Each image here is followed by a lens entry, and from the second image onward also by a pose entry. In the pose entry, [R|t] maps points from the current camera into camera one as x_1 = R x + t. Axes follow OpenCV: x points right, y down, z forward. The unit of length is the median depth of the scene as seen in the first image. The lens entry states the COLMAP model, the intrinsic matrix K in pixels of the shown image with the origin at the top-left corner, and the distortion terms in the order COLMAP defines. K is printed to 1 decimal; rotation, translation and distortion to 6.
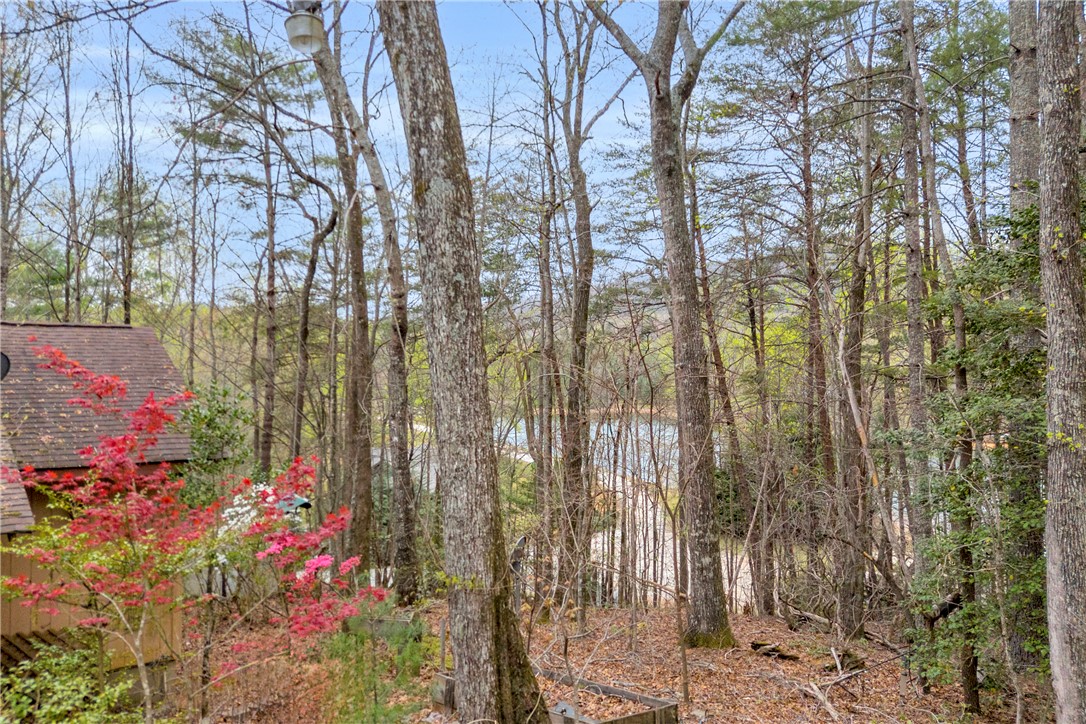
lens RADIAL K [[812.7, 0, 539.3], [0, 812.7, 370.8], [0, 0, 1]] dist [0.051898, -0.039580]
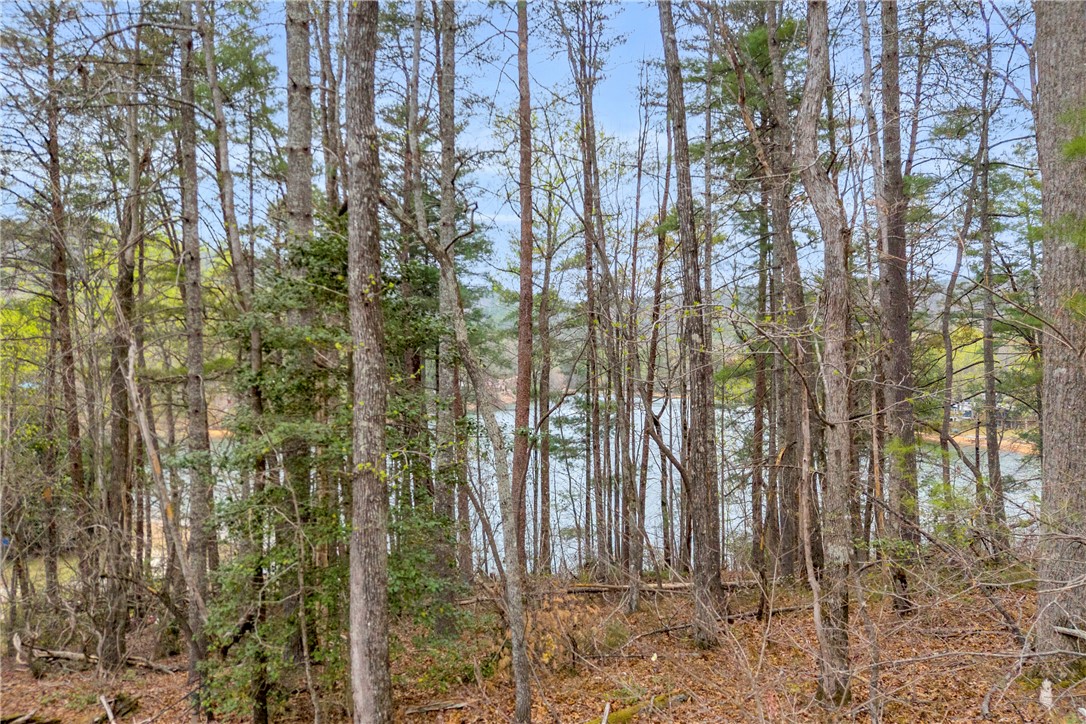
lens RADIAL K [[812.7, 0, 534.3], [0, 812.7, 370.2], [0, 0, 1]] dist [0.051898, -0.039580]
pose [[0.651571, 0.008059, 0.758545, -0.013316], [-0.015519, 0.999876, 0.002707, -0.018363], [-0.758429, -0.013536, 0.651615, 0.047386]]
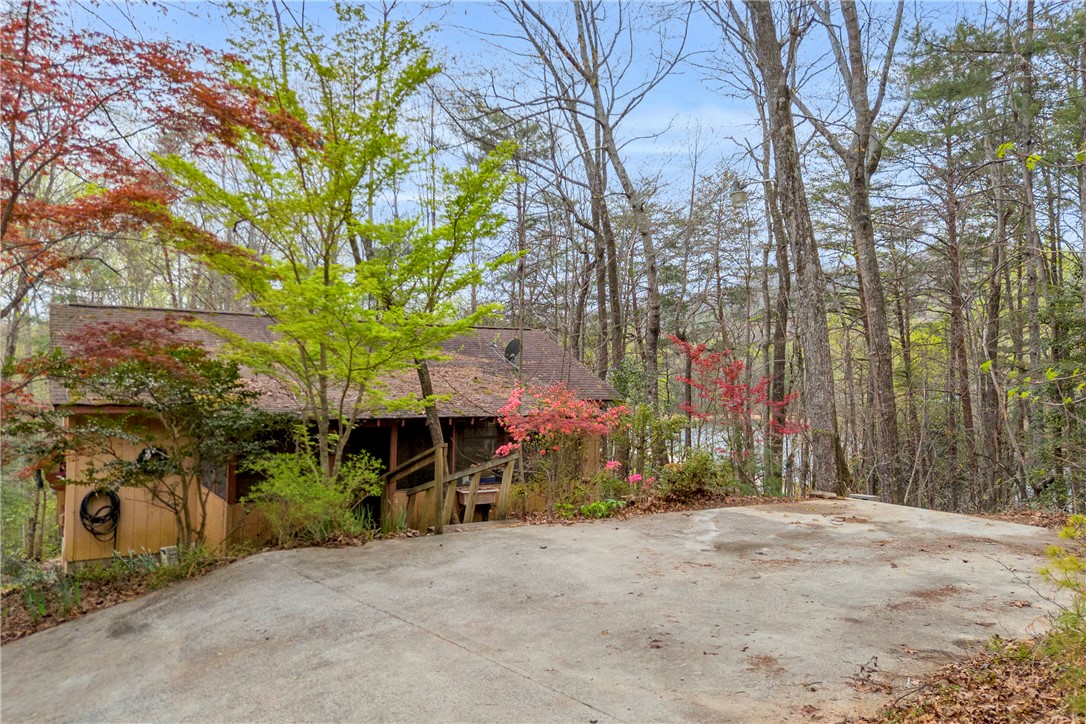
lens RADIAL K [[812.7, 0, 576.5], [0, 812.7, 373.4], [0, 0, 1]] dist [0.051898, -0.039580]
pose [[0.994956, 0.003309, -0.100254, -0.195740], [-0.003876, 0.999978, -0.005457, 0.035755], [0.100233, 0.005818, 0.994947, -0.506570]]
